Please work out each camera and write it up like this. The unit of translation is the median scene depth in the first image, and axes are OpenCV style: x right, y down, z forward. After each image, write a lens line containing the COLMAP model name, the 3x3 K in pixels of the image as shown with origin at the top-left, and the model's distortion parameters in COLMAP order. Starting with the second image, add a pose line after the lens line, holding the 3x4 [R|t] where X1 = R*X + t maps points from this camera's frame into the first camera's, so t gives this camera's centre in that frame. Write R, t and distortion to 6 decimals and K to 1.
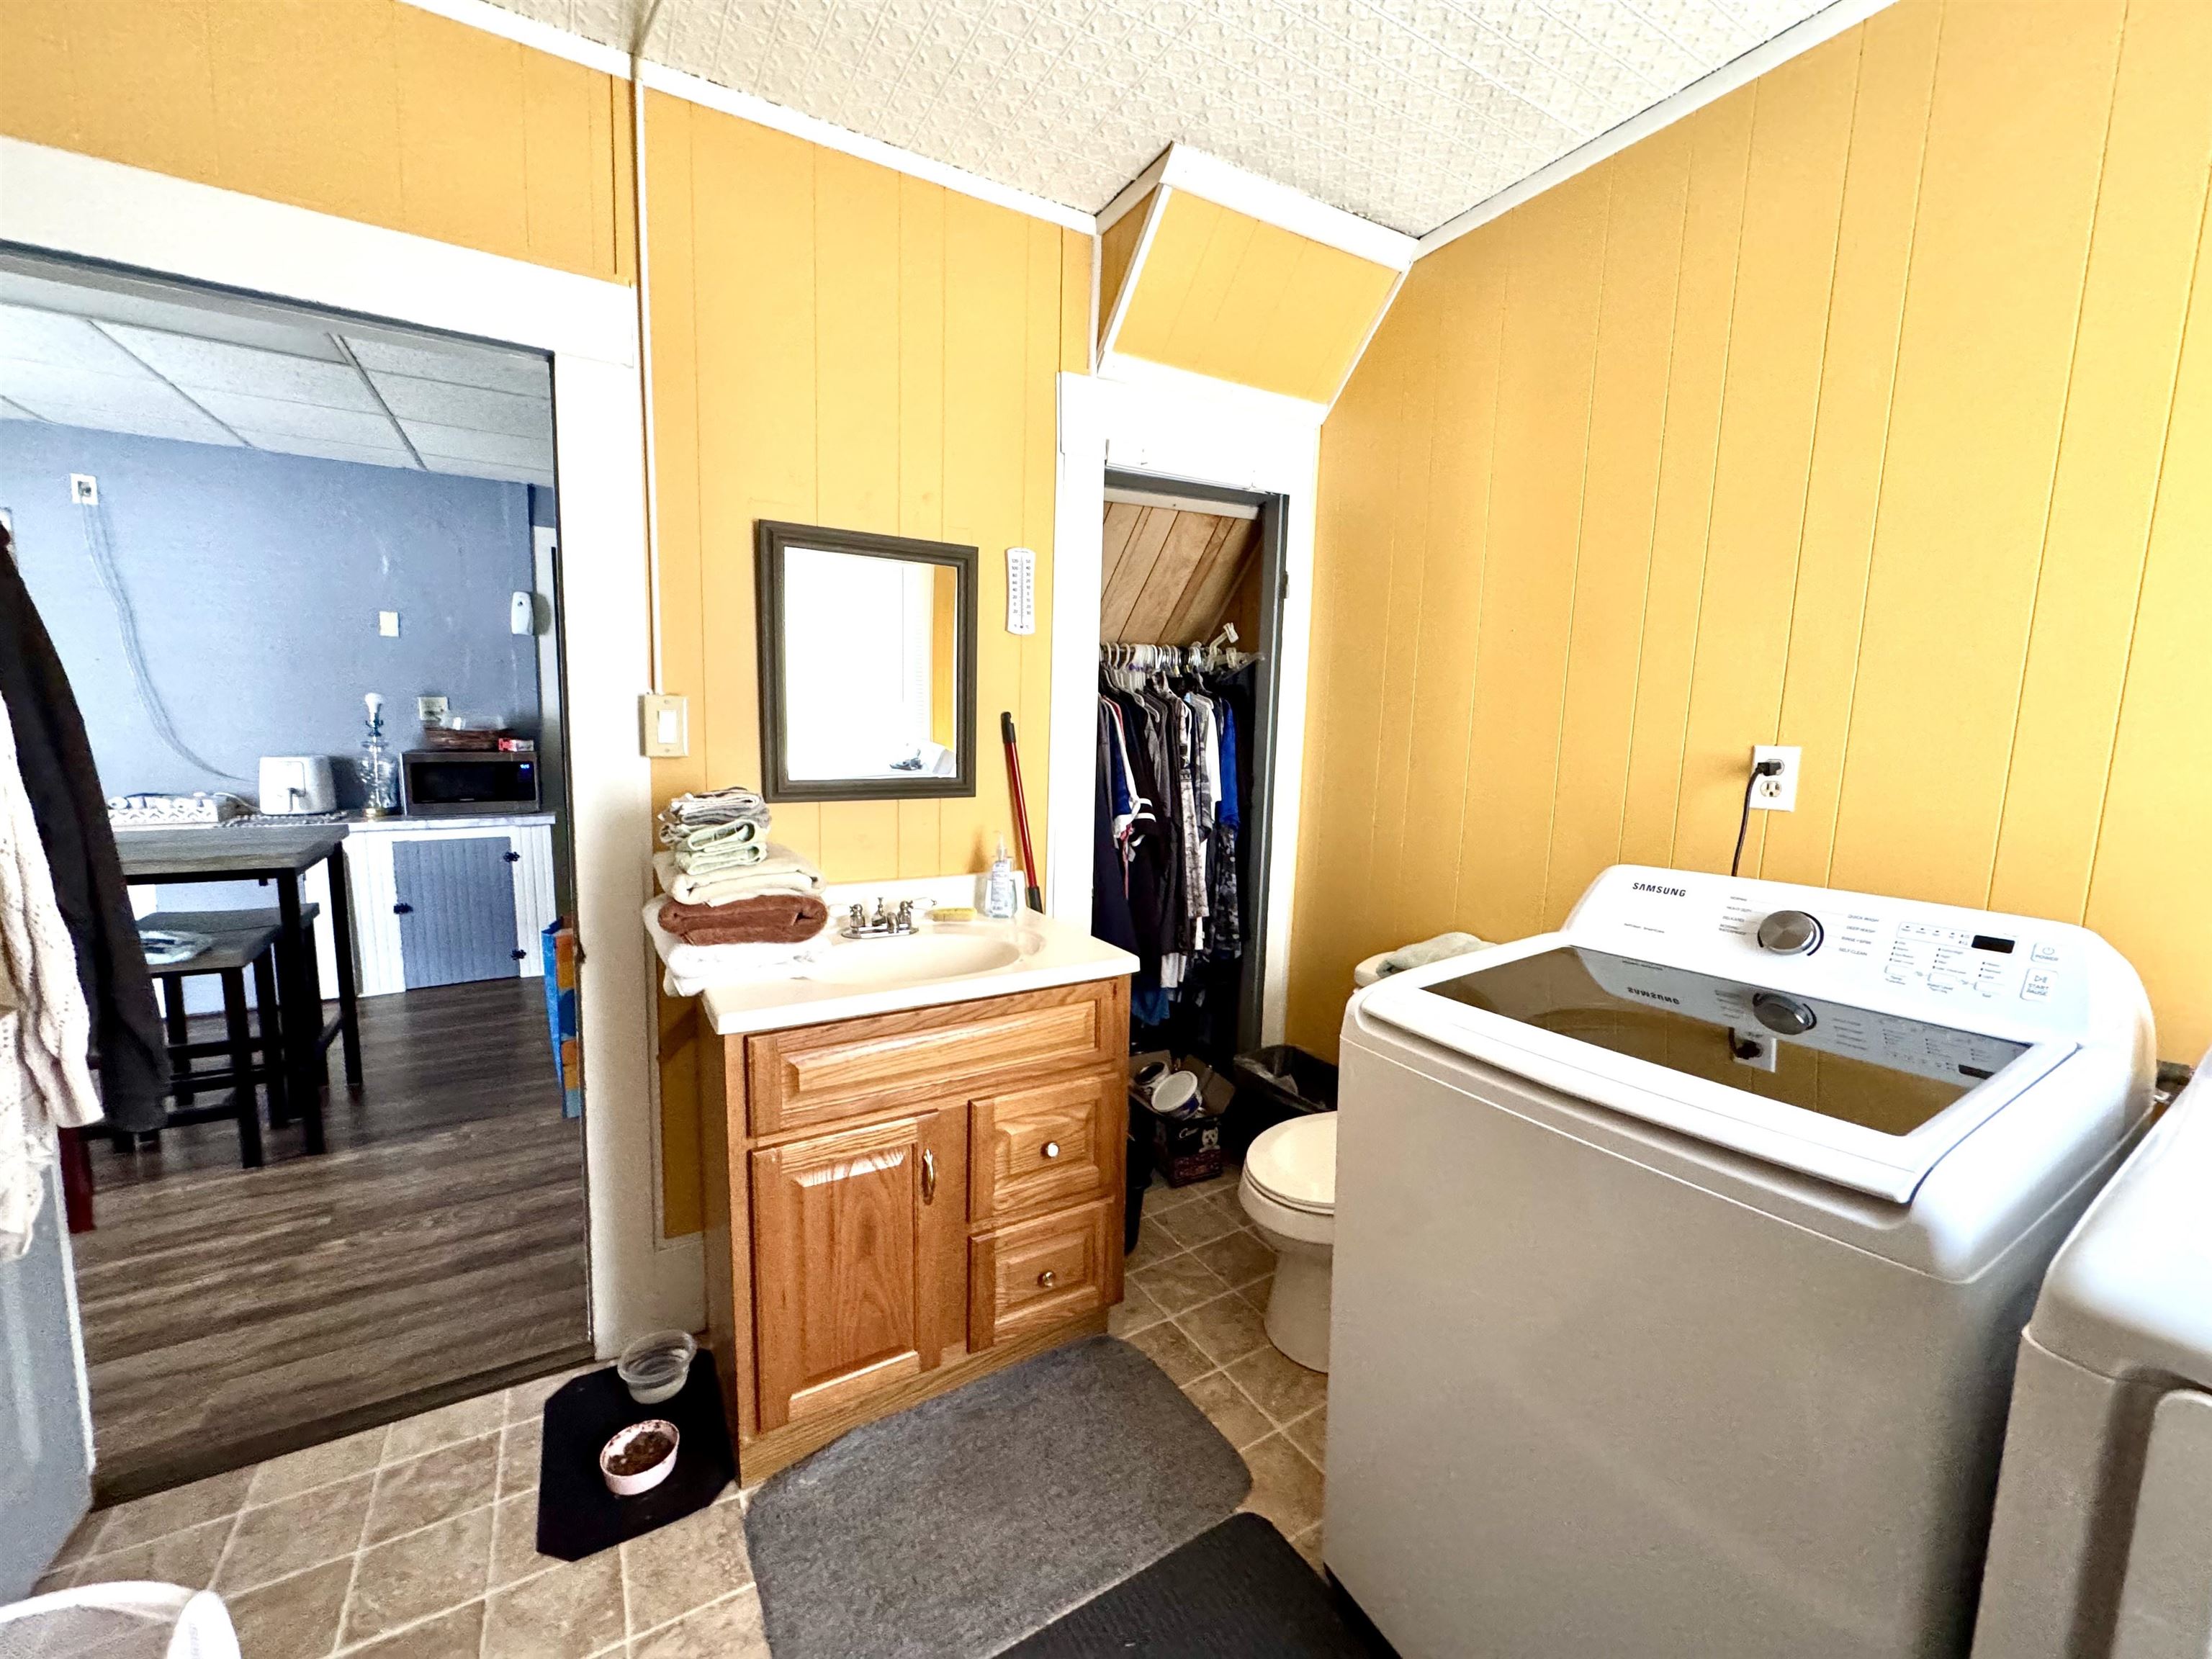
lens RADIAL K [[880.6, 0, 1113.3], [0, 880.6, 821.7], [0, 0, 1]] dist [-0.001940, -0.000012]
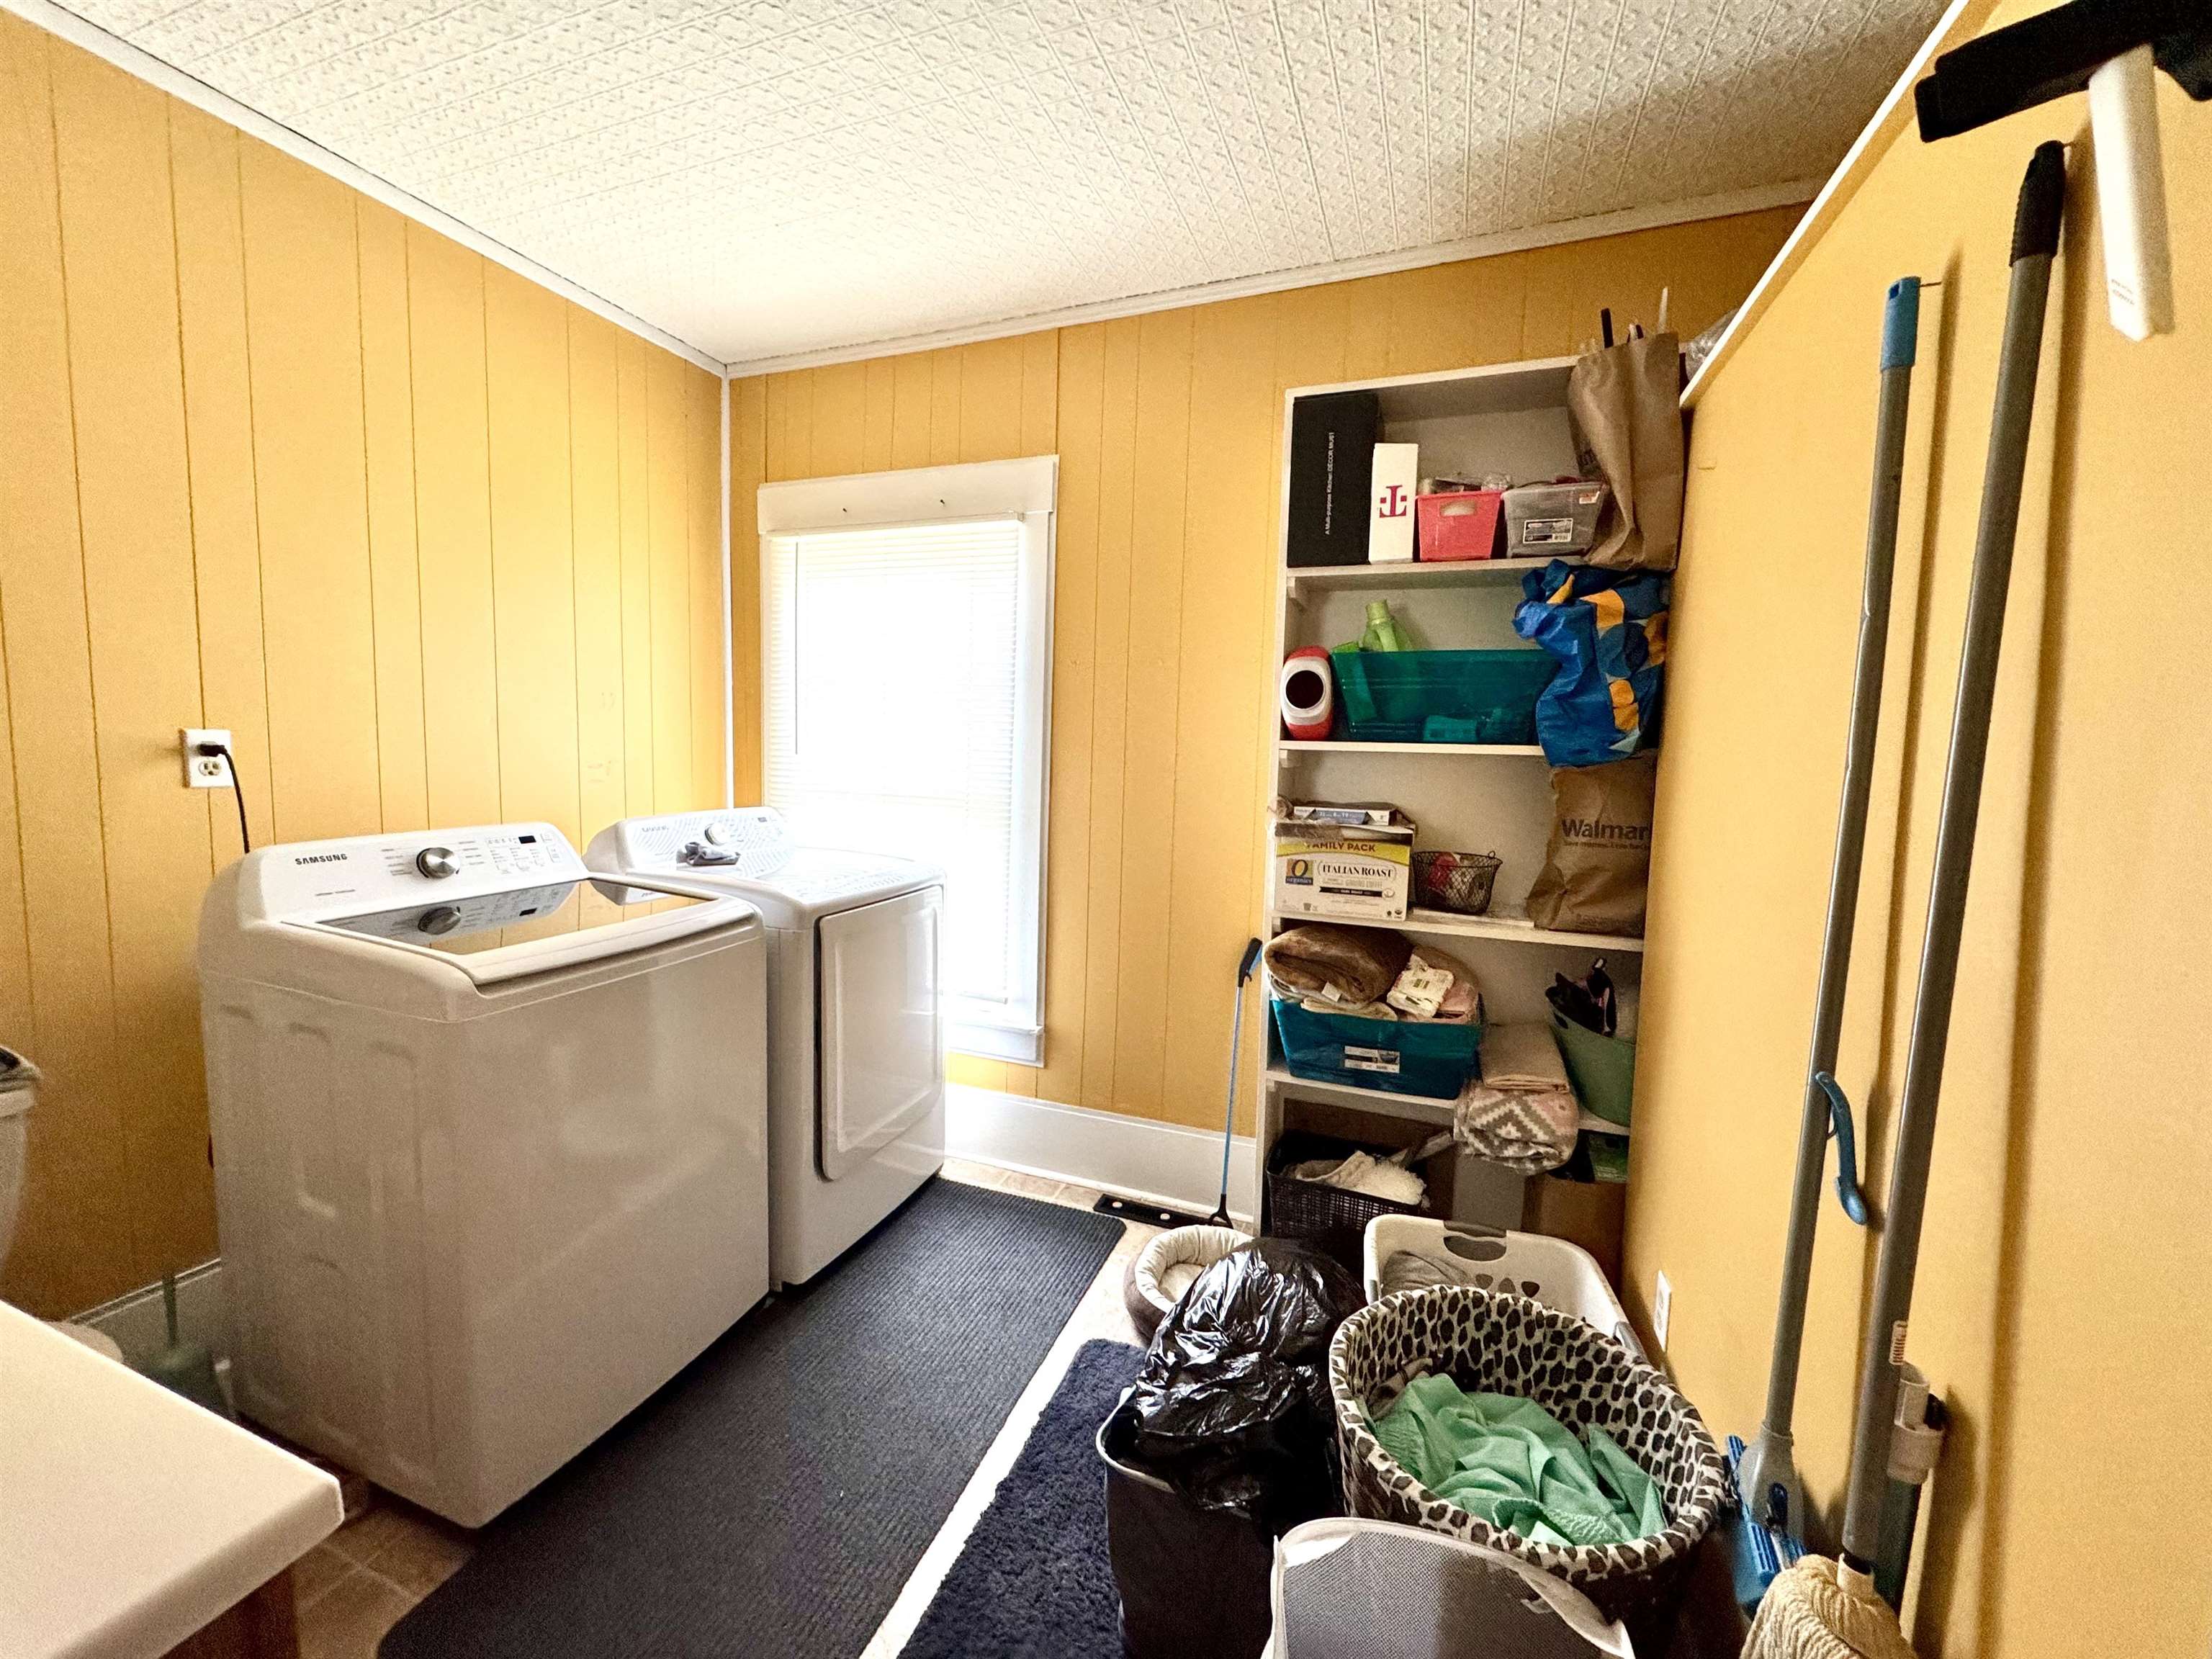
lens RADIAL K [[880.6, 0, 1104.1], [0, 880.6, 832.9], [0, 0, 1]] dist [-0.001940, -0.000012]
pose [[-0.613340, -0.105440, 0.782750, -0.679340], [0.061655, 0.981633, 0.180541, -0.075973], [-0.787409, 0.158993, -0.595574, 0.684574]]
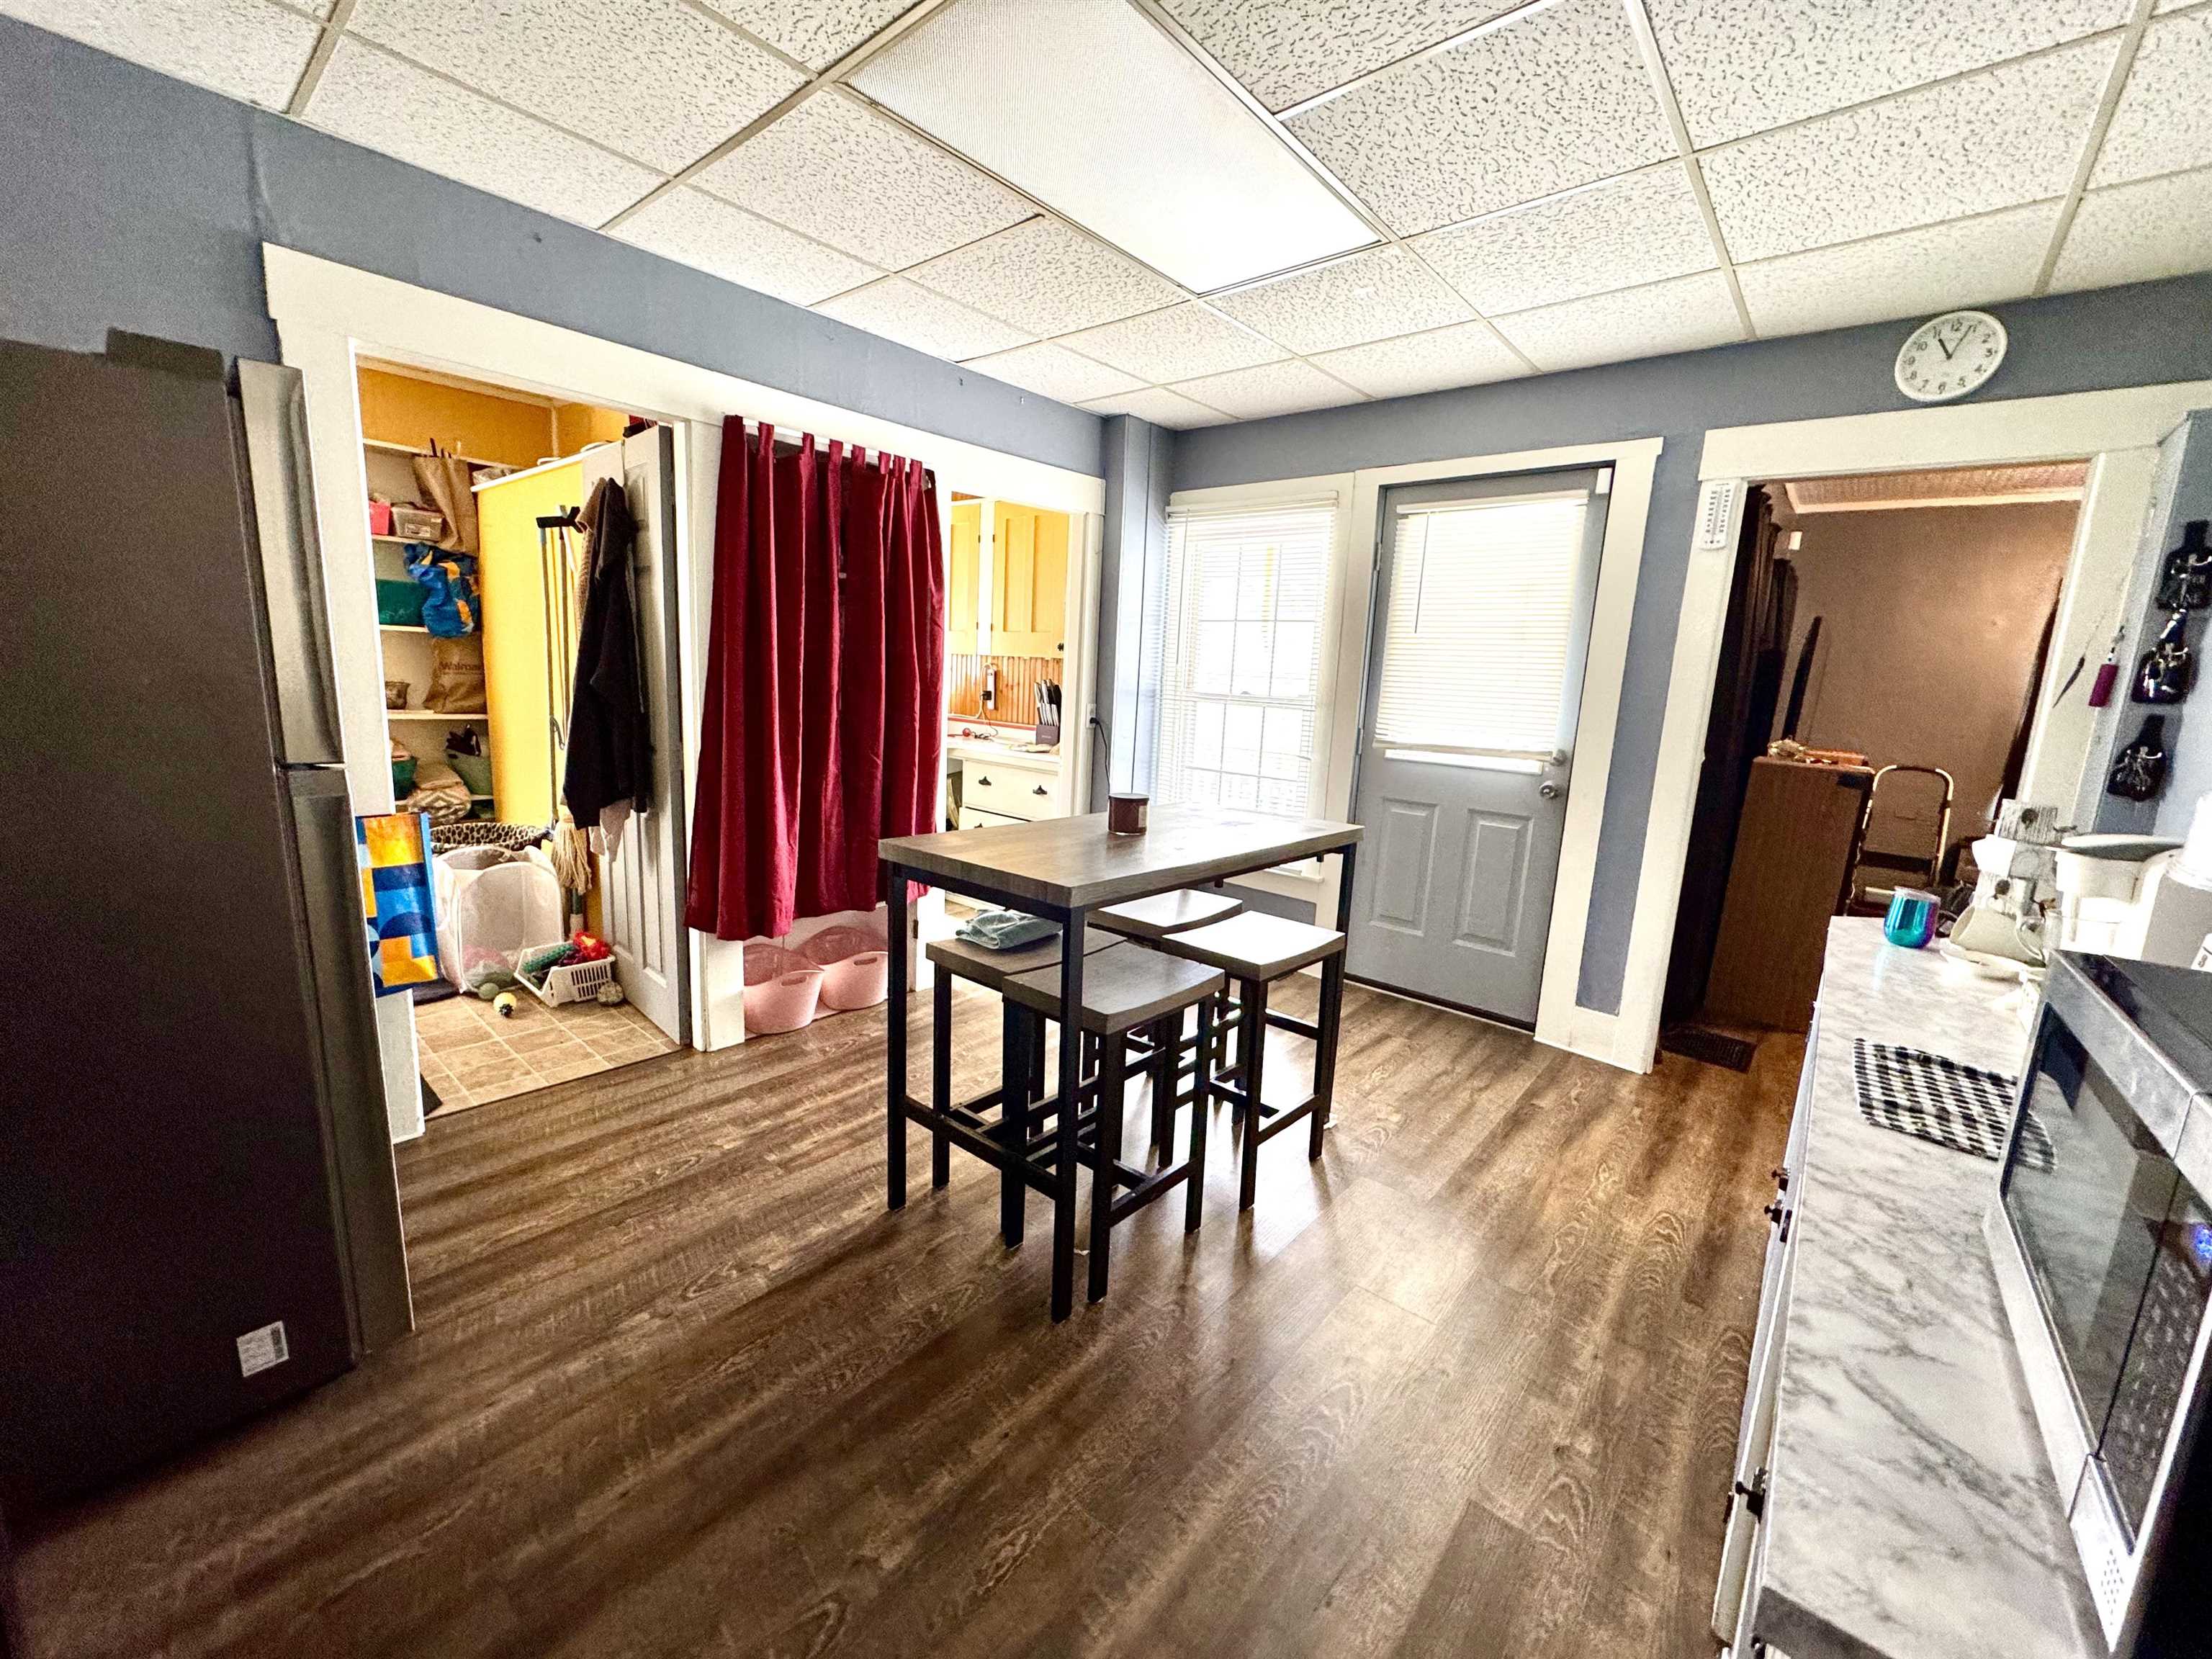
lens RADIAL K [[880.6, 0, 1107.7], [0, 880.6, 825.7], [0, 0, 1]] dist [-0.001940, -0.000012]
pose [[-0.947557, -0.017130, -0.319126, -1.087908], [-0.112163, 0.952869, 0.281888, -0.289656], [0.299257, 0.302899, -0.904819, 2.245622]]
